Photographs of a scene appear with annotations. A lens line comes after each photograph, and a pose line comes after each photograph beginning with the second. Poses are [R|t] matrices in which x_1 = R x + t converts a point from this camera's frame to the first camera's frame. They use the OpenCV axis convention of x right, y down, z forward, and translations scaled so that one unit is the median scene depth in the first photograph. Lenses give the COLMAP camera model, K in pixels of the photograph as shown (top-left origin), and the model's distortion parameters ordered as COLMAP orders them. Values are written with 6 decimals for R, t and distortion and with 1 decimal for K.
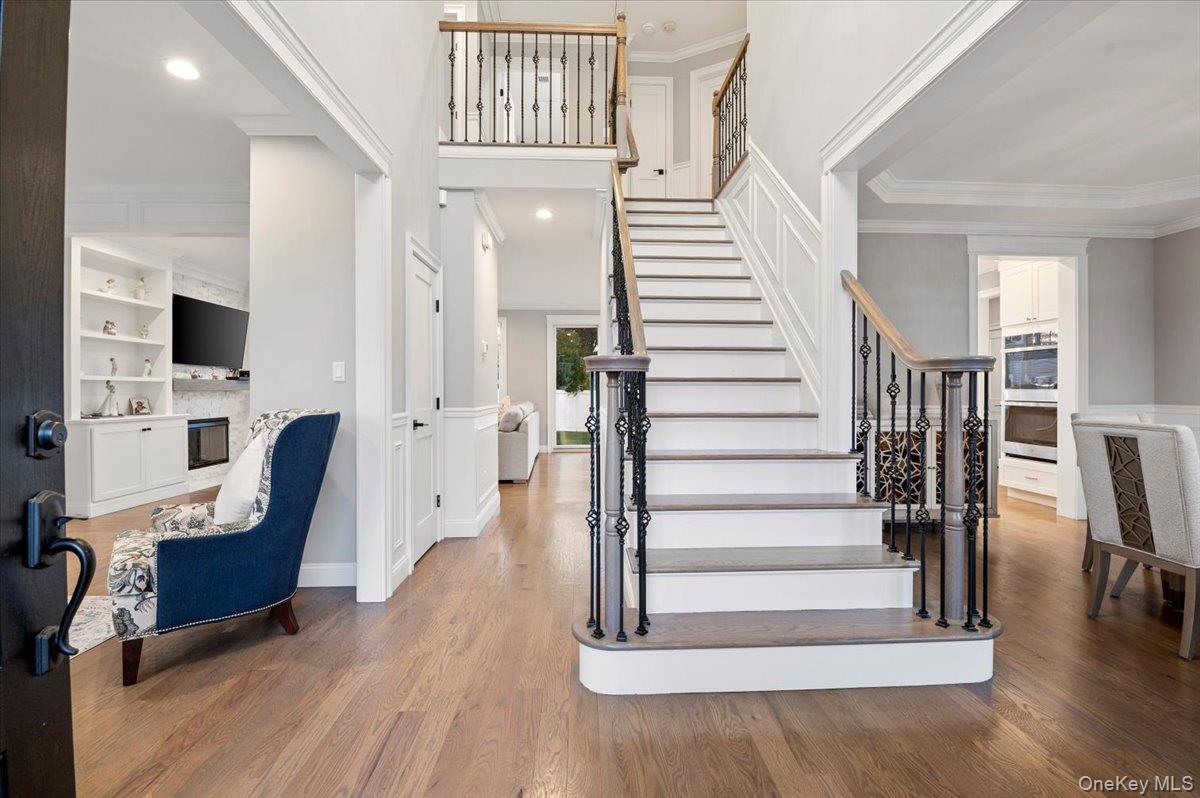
lens RADIAL K [[528.6, 0, 600.0], [0, 528.6, 399.0], [0, 0, 1]] dist [-0.005282, -0.000452]
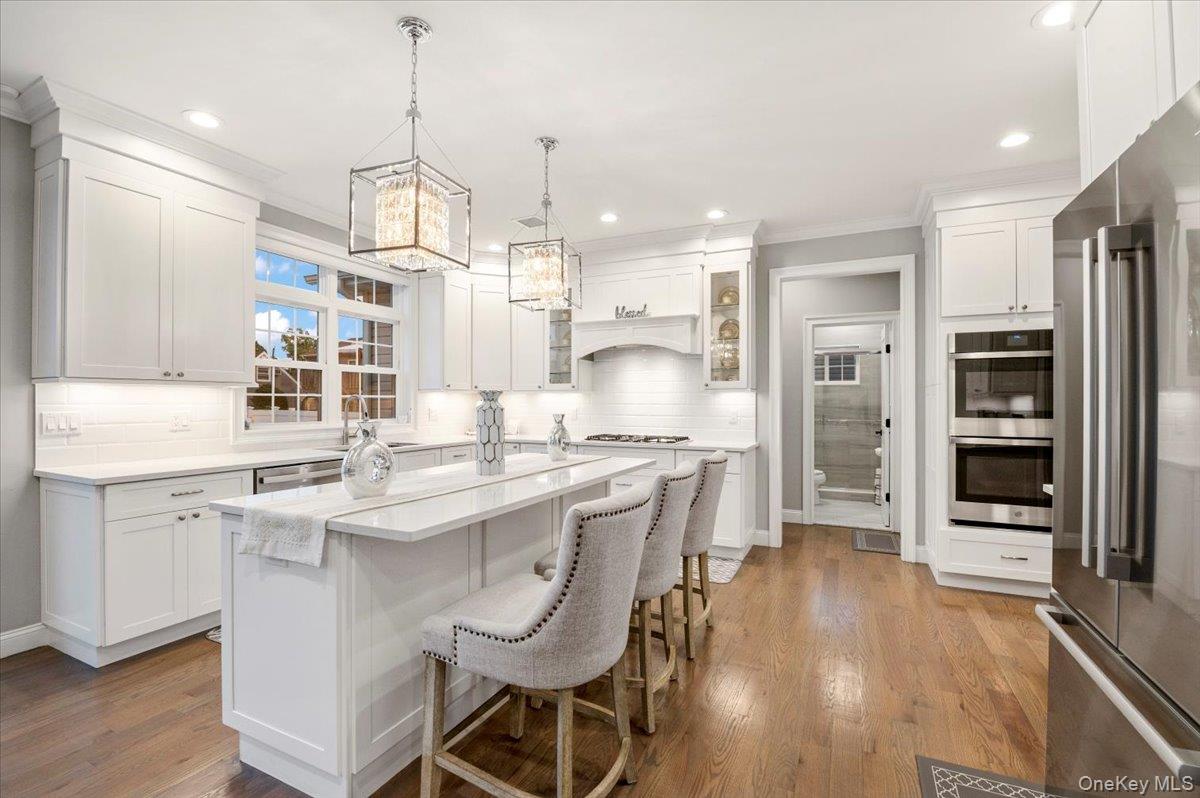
lens RADIAL K [[528.6, 0, 600.0], [0, 528.6, 399.0], [0, 0, 1]] dist [-0.005282, -0.000452]
pose [[0.473978, 0.006210, 0.880515, 0.016247], [0.009246, 0.999885, -0.012029, -0.031681], [-0.880488, 0.013843, 0.473866, 0.915859]]
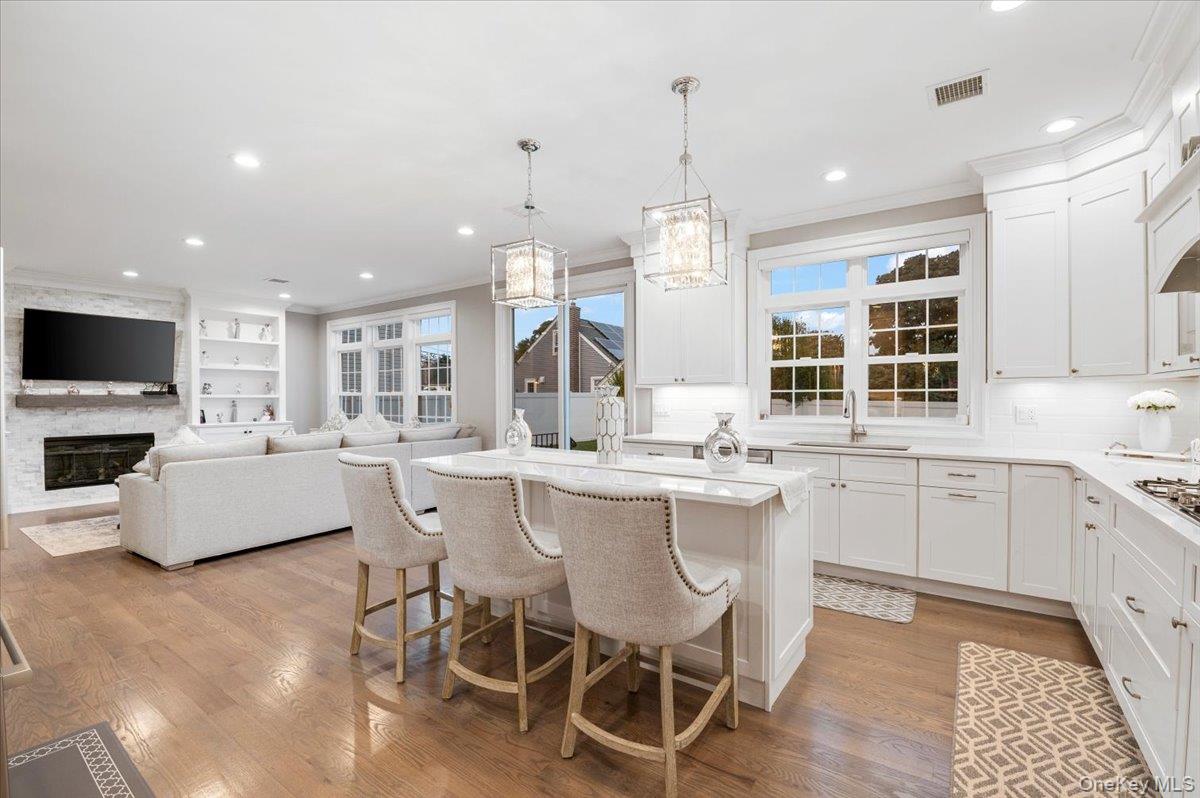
lens RADIAL K [[528.6, 0, 600.0], [0, 528.6, 399.0], [0, 0, 1]] dist [-0.005282, -0.000452]
pose [[0.784485, 0.001760, -0.620146, 0.590104], [-0.007219, 0.999954, -0.006294, -0.030447], [0.620106, 0.009415, 0.784461, 0.835383]]
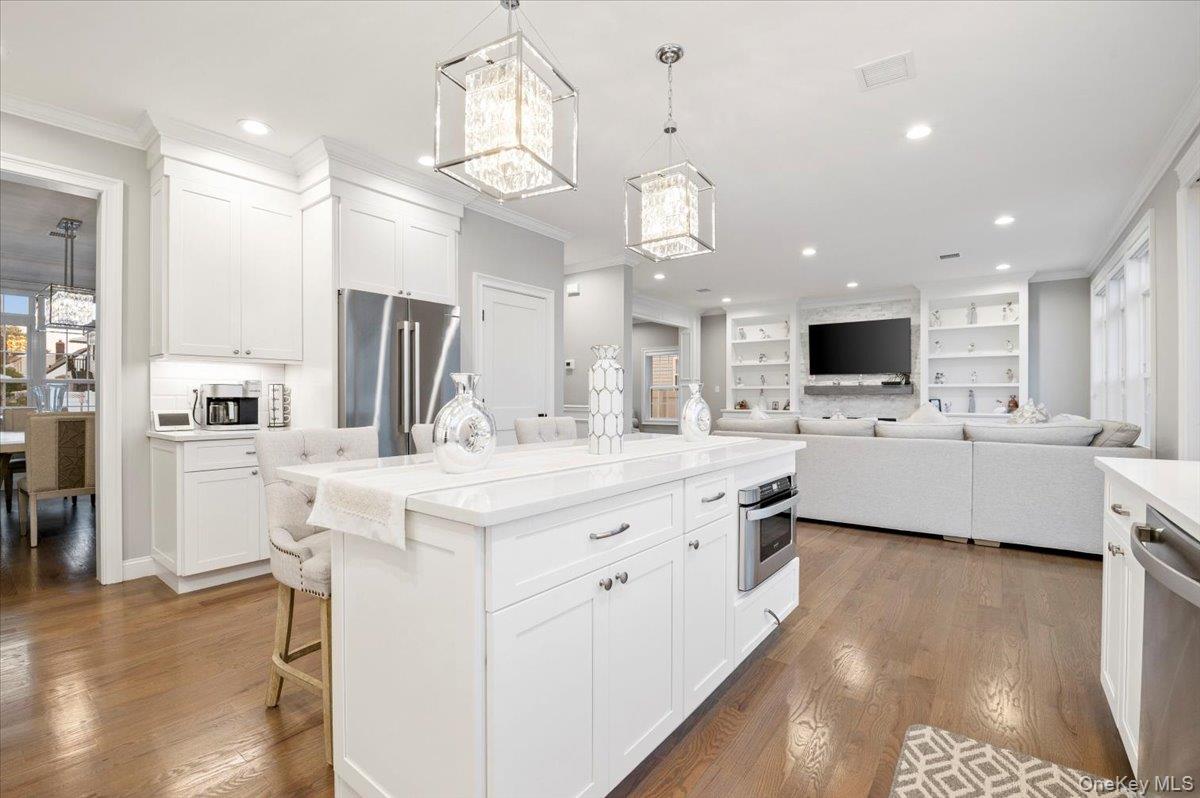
lens RADIAL K [[528.6, 0, 600.0], [0, 528.6, 399.0], [0, 0, 1]] dist [-0.005282, -0.000452]
pose [[-0.643093, 0.004699, -0.765773, 0.577644], [-0.010590, 0.999831, 0.015029, -0.017824], [0.765715, 0.017775, -0.642935, 1.370941]]
